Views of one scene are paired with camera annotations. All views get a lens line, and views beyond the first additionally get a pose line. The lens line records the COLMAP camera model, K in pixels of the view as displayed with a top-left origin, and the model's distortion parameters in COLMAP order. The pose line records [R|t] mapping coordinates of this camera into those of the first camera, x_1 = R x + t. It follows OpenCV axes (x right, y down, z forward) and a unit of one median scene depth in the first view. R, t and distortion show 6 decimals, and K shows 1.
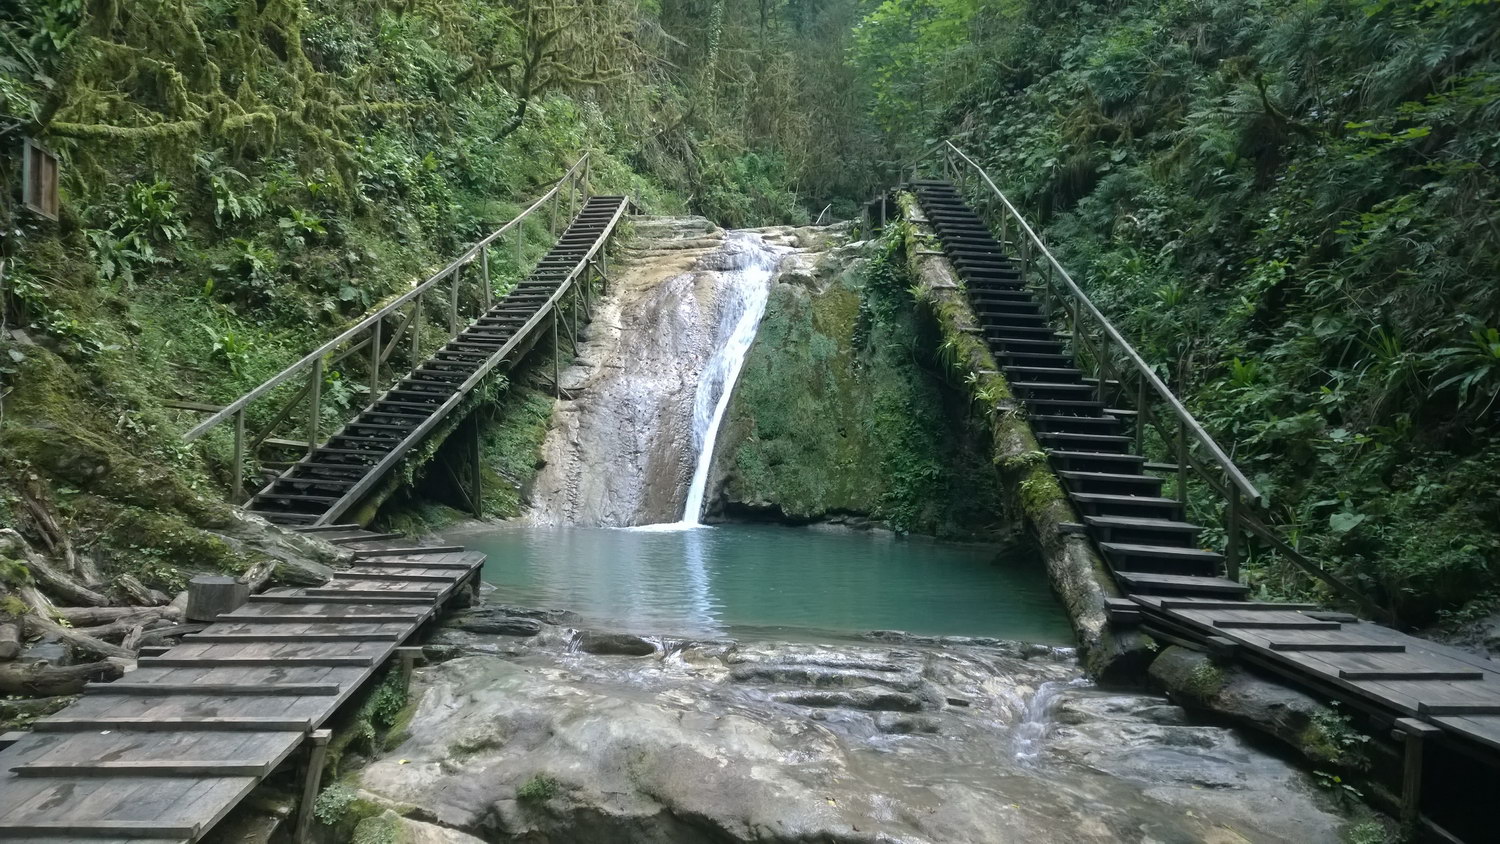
lens RADIAL K [[1089.3, 0, 751.5], [0, 1089.3, 422.1], [0, 0, 1]] dist [0.088976, -0.090601]
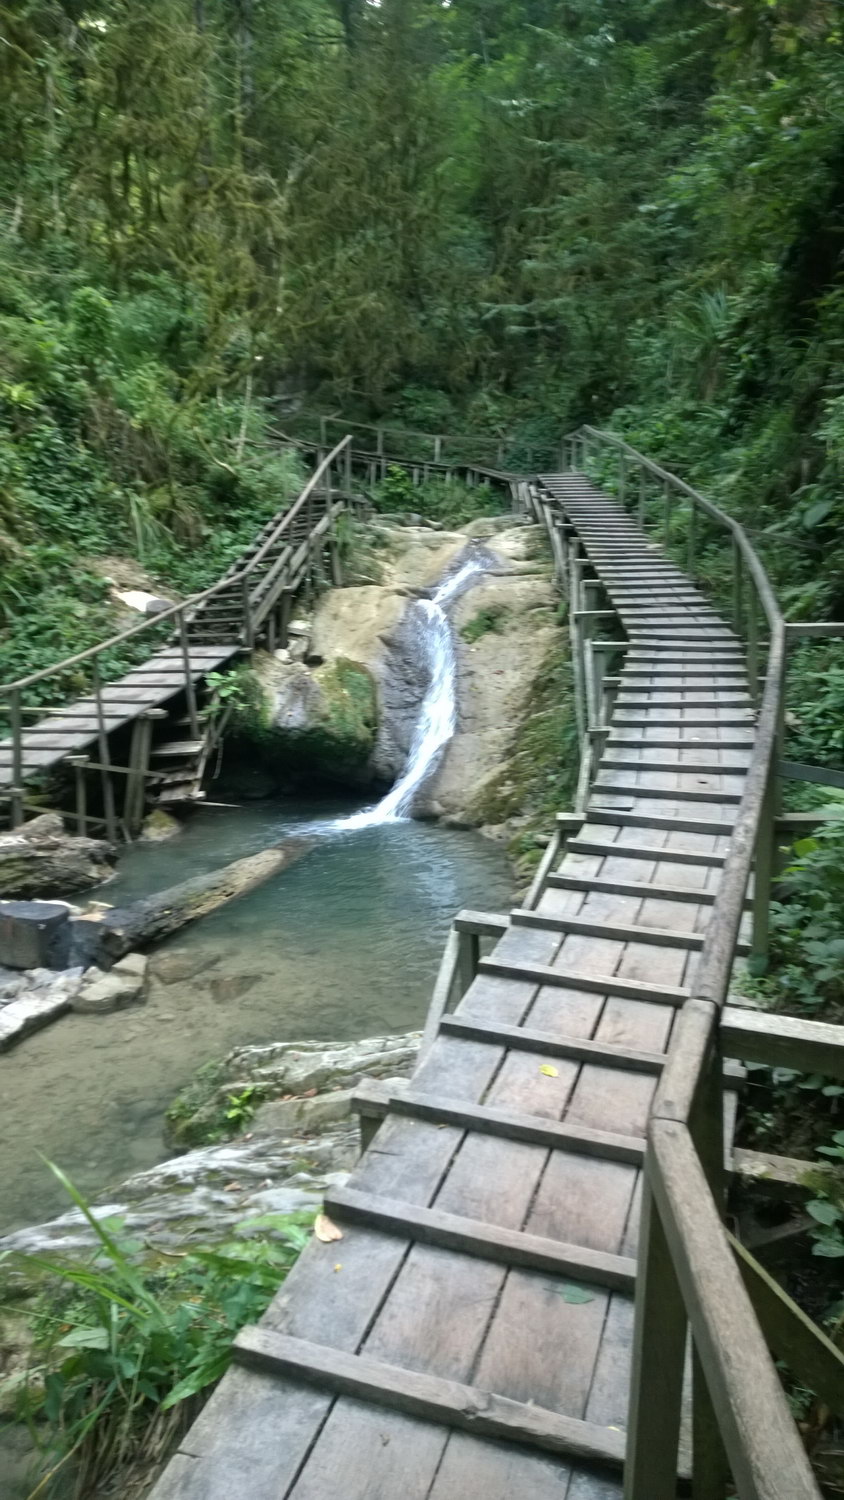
lens RADIAL K [[1091.2, 0, 422.0], [0, 1091.2, 750.0], [0, 0, 1]] dist [0.093437, -0.092967]
pose [[0.997873, -0.057696, 0.030326, 0.245402], [0.053010, 0.989086, 0.137476, -0.458012], [-0.037926, -0.135576, 0.990041, 1.983924]]
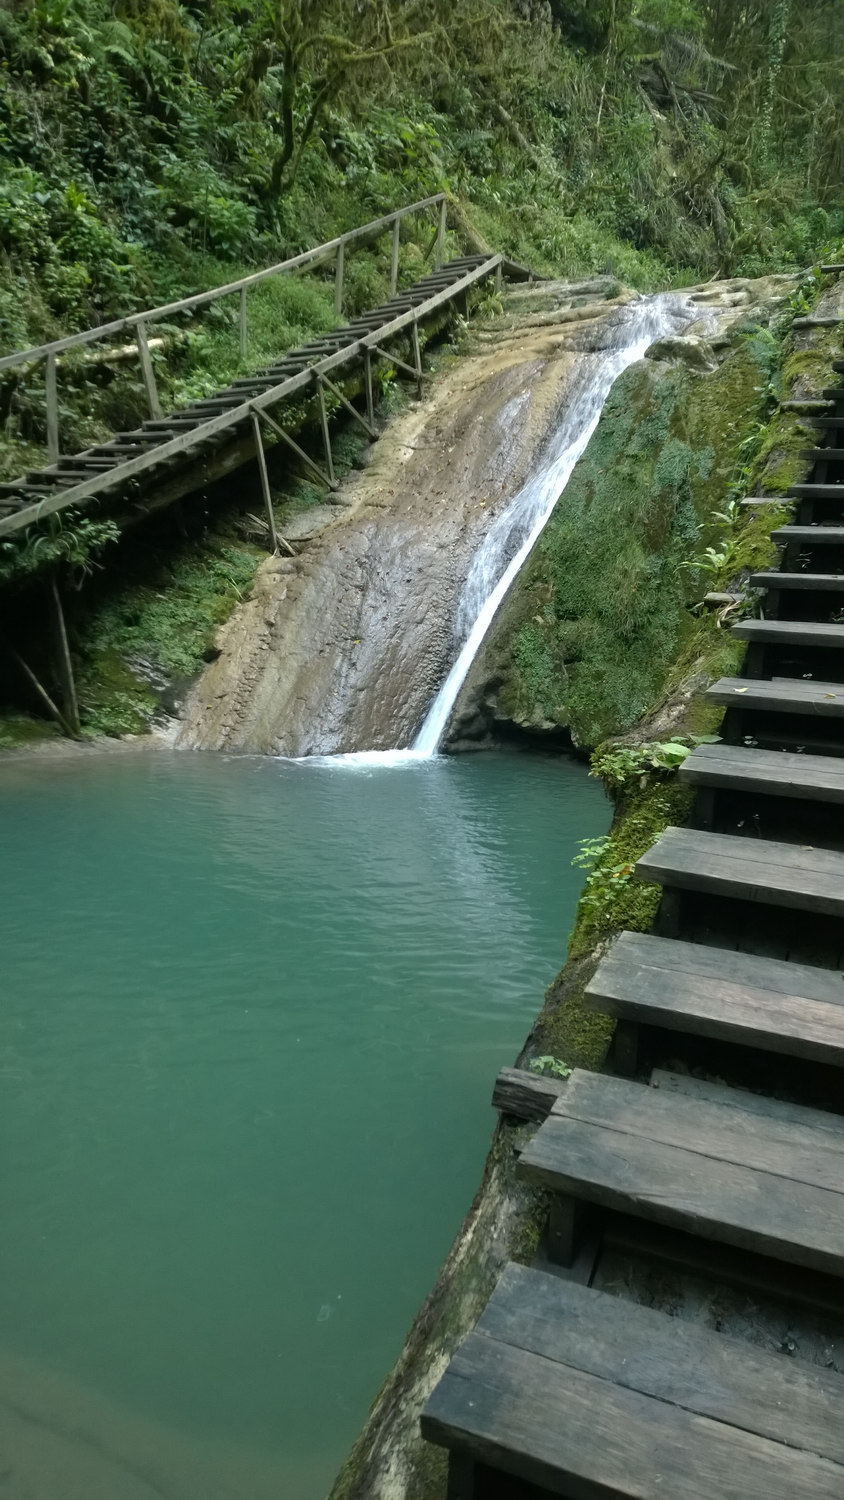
lens RADIAL K [[1100.2, 0, 422.0], [0, 1100.2, 750.0], [0, 0, 1]] dist [0.097195, -0.090517]
pose [[0.926700, 0.062271, -0.370607, 0.176409], [0.000328, 0.986042, 0.166499, -0.015970], [0.375802, -0.154416, 0.913744, 0.379220]]
